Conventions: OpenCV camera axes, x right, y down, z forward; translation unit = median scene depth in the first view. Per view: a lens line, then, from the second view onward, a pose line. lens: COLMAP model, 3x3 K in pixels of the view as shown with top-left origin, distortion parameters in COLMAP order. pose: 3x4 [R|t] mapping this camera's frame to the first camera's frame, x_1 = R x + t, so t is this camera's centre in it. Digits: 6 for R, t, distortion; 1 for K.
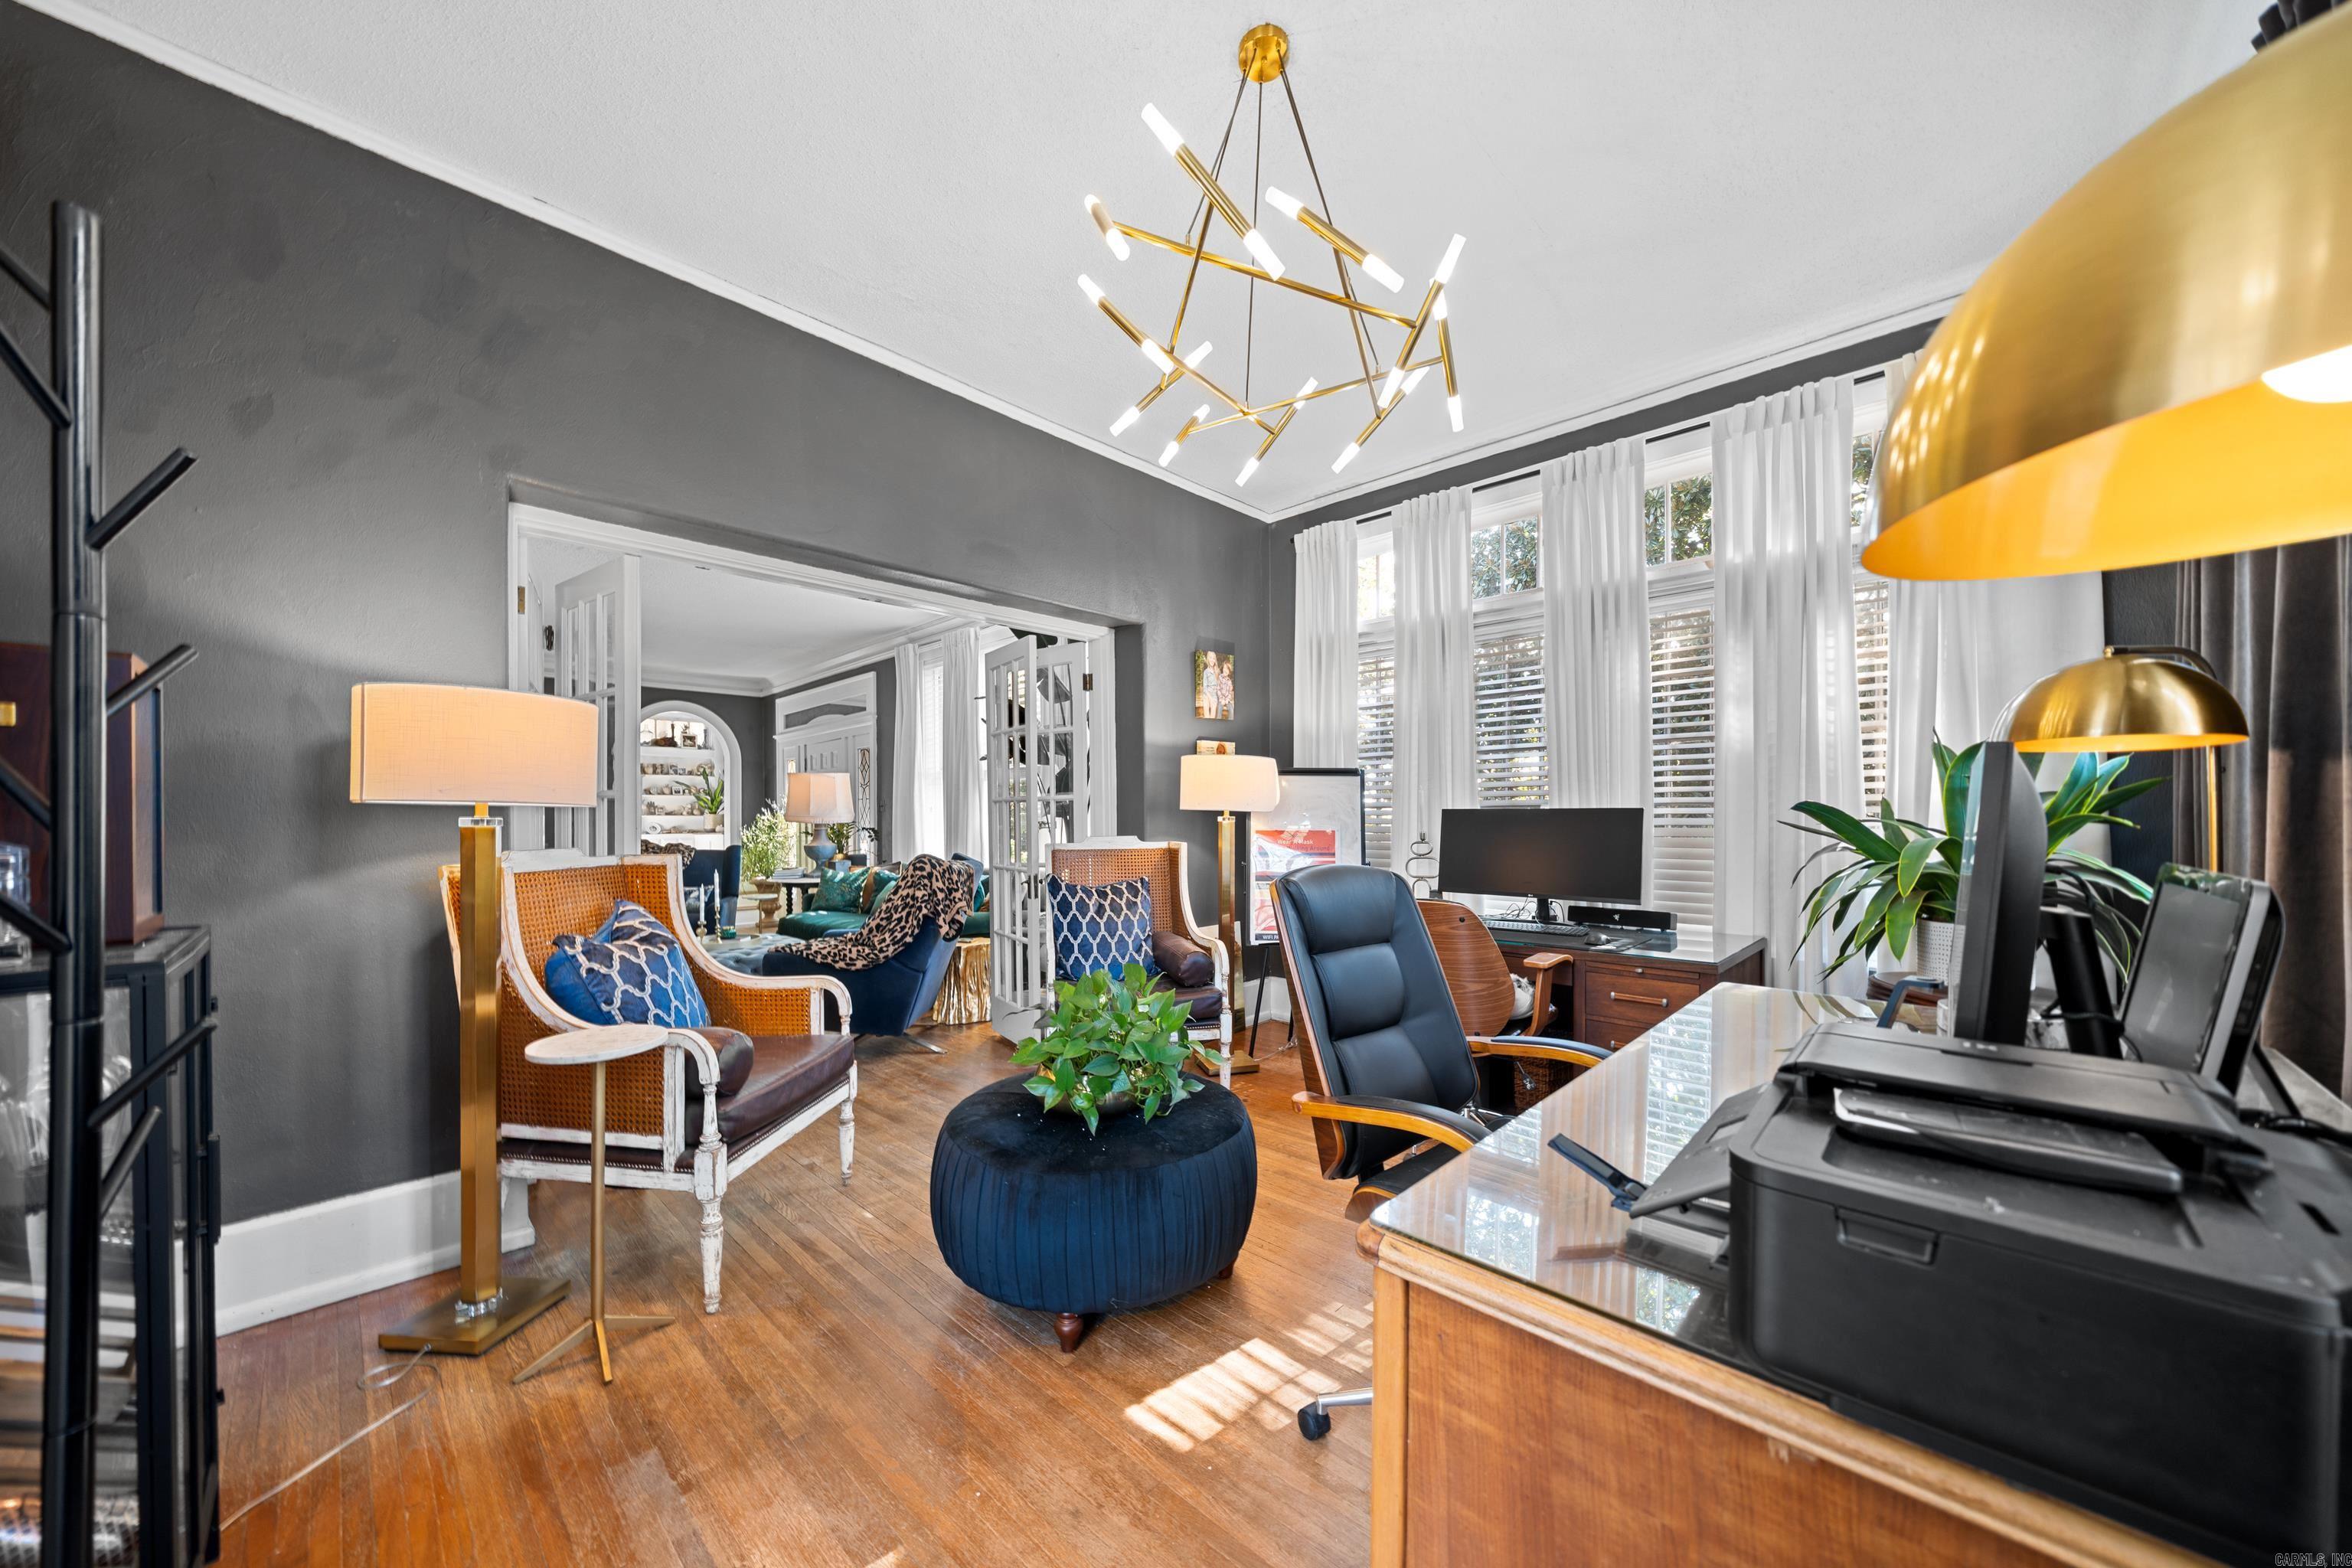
lens RADIAL K [[825.8, 0, 1179.1], [0, 825.8, 826.7], [0, 0, 1]] dist [0.000111, 0.000002]
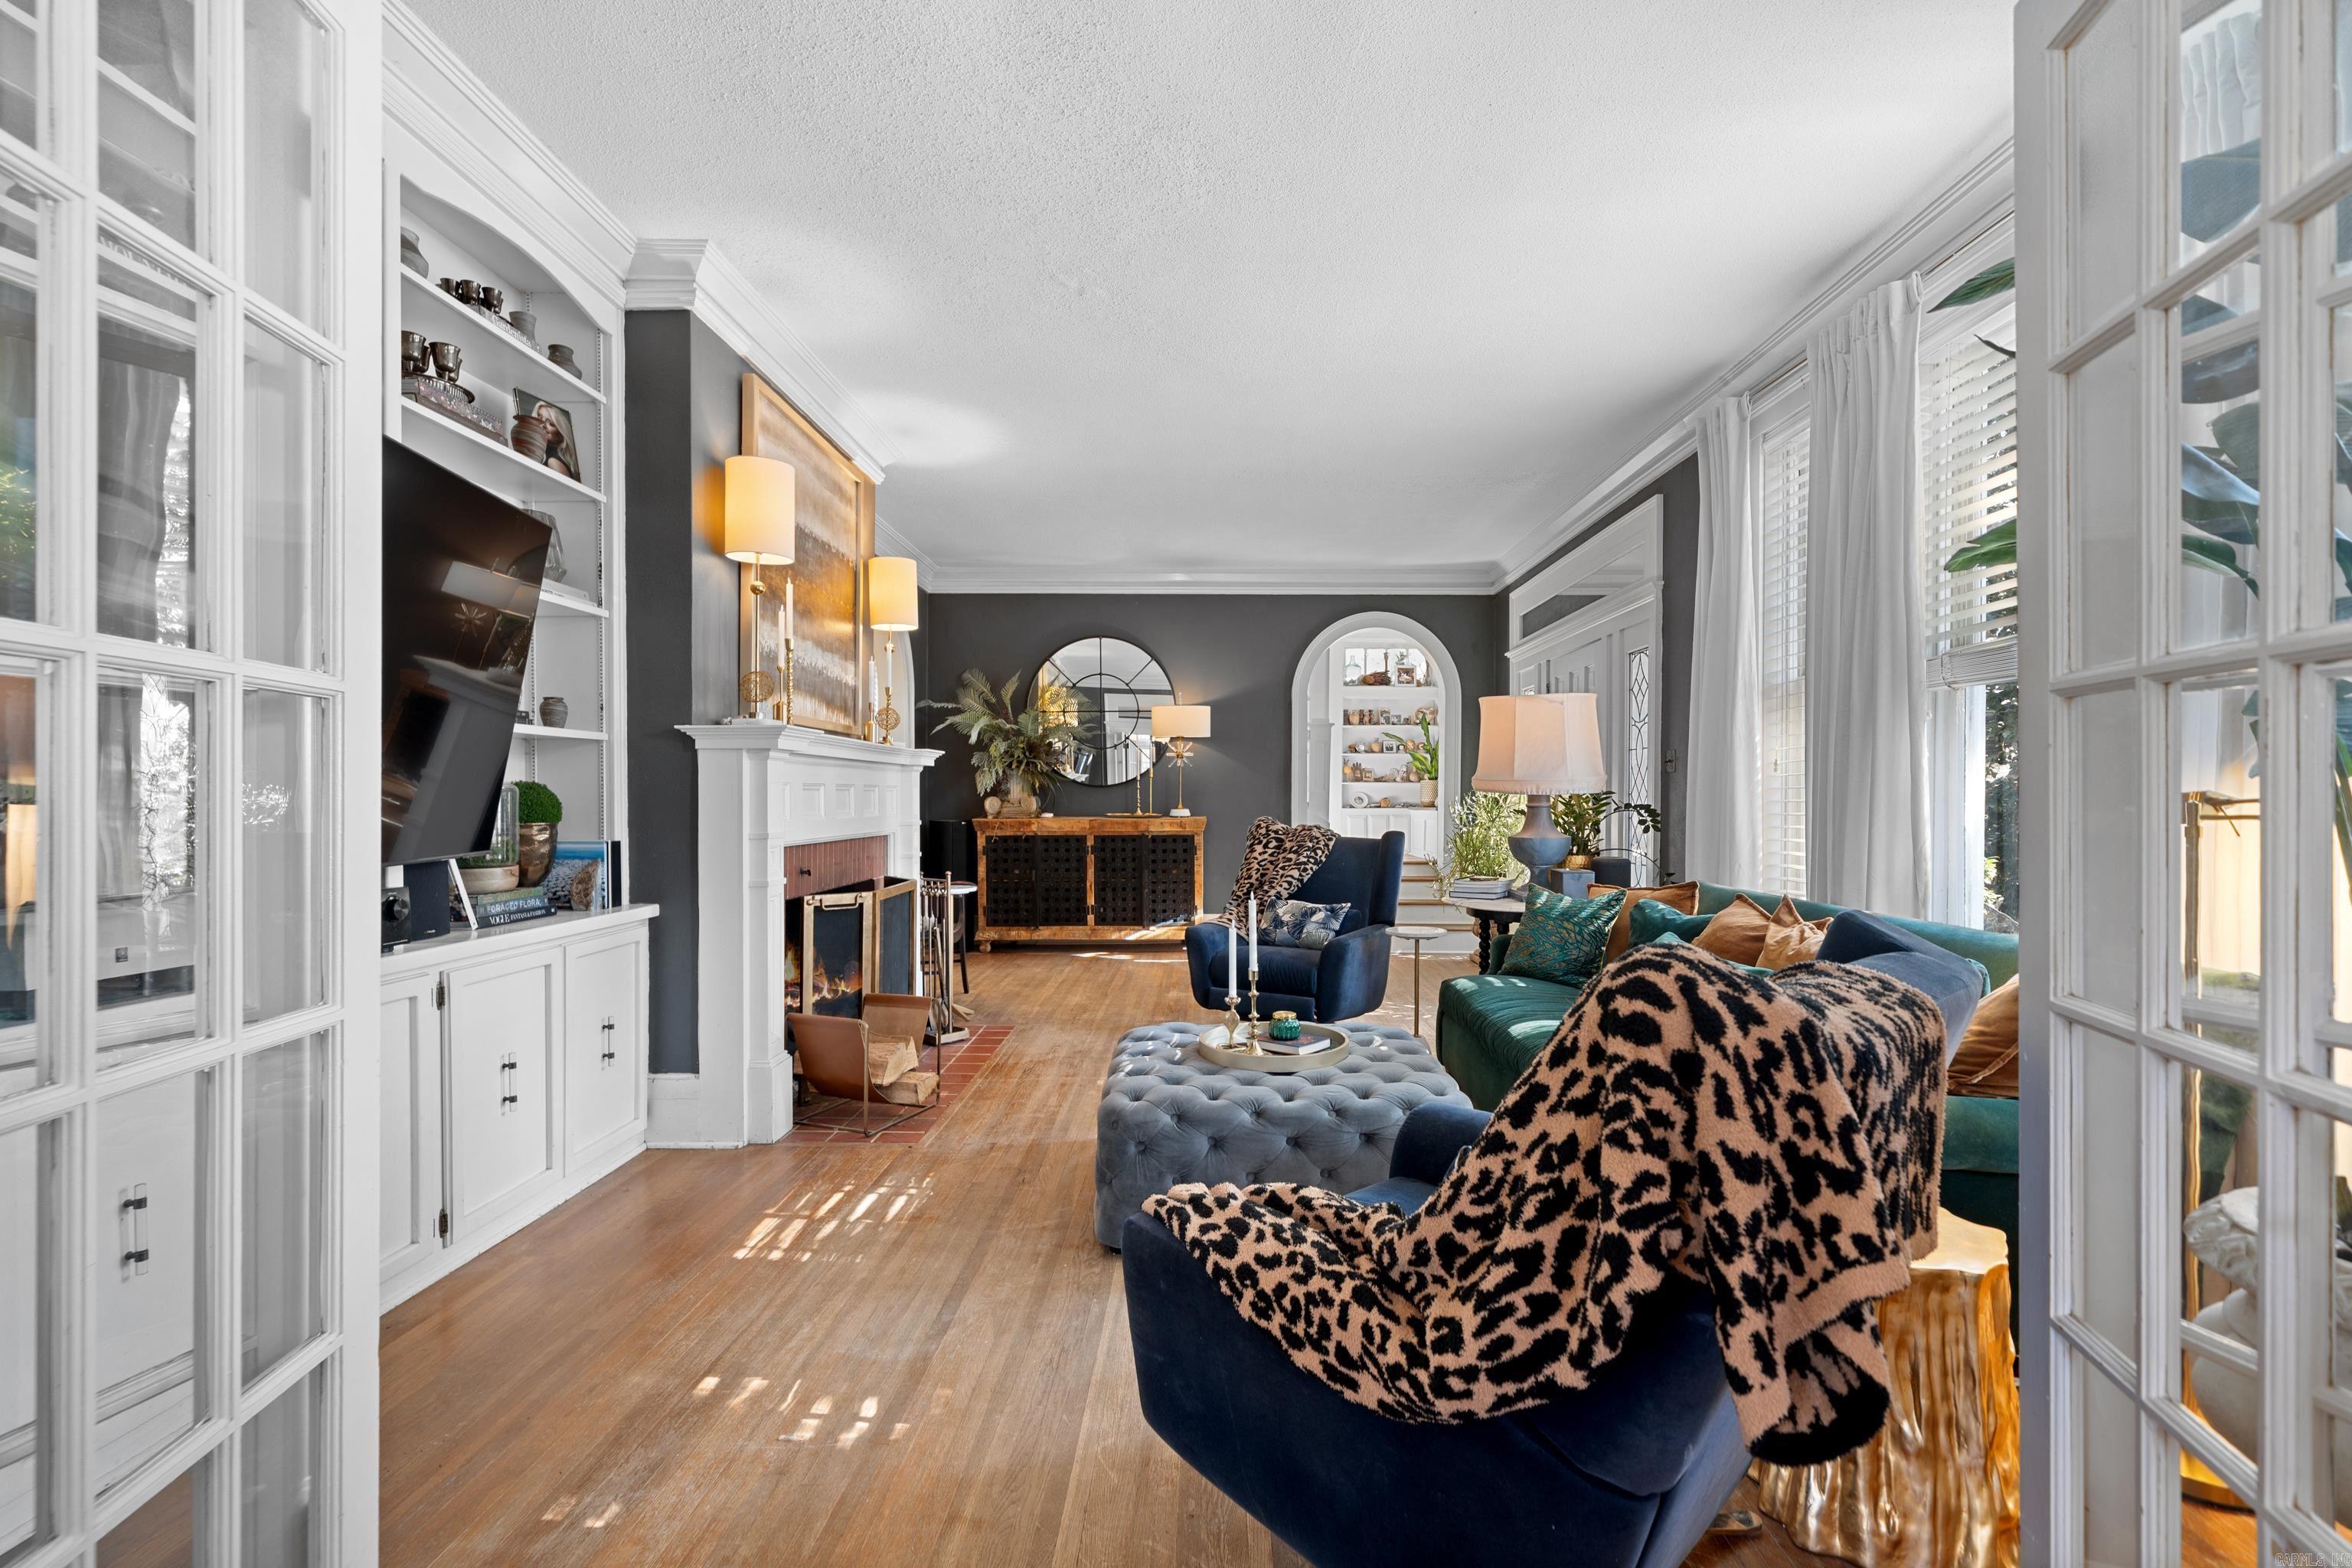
lens RADIAL K [[1046.0, 0, 1176.0], [0, 1046.0, 784.0], [0, 0, 1]] dist [-0.001488, -0.000089]
pose [[0.673710, 0.001070, -0.738995, -0.096698], [-0.012652, 0.999869, -0.010087, -0.001335], [0.738888, 0.016145, 0.673635, 0.357312]]
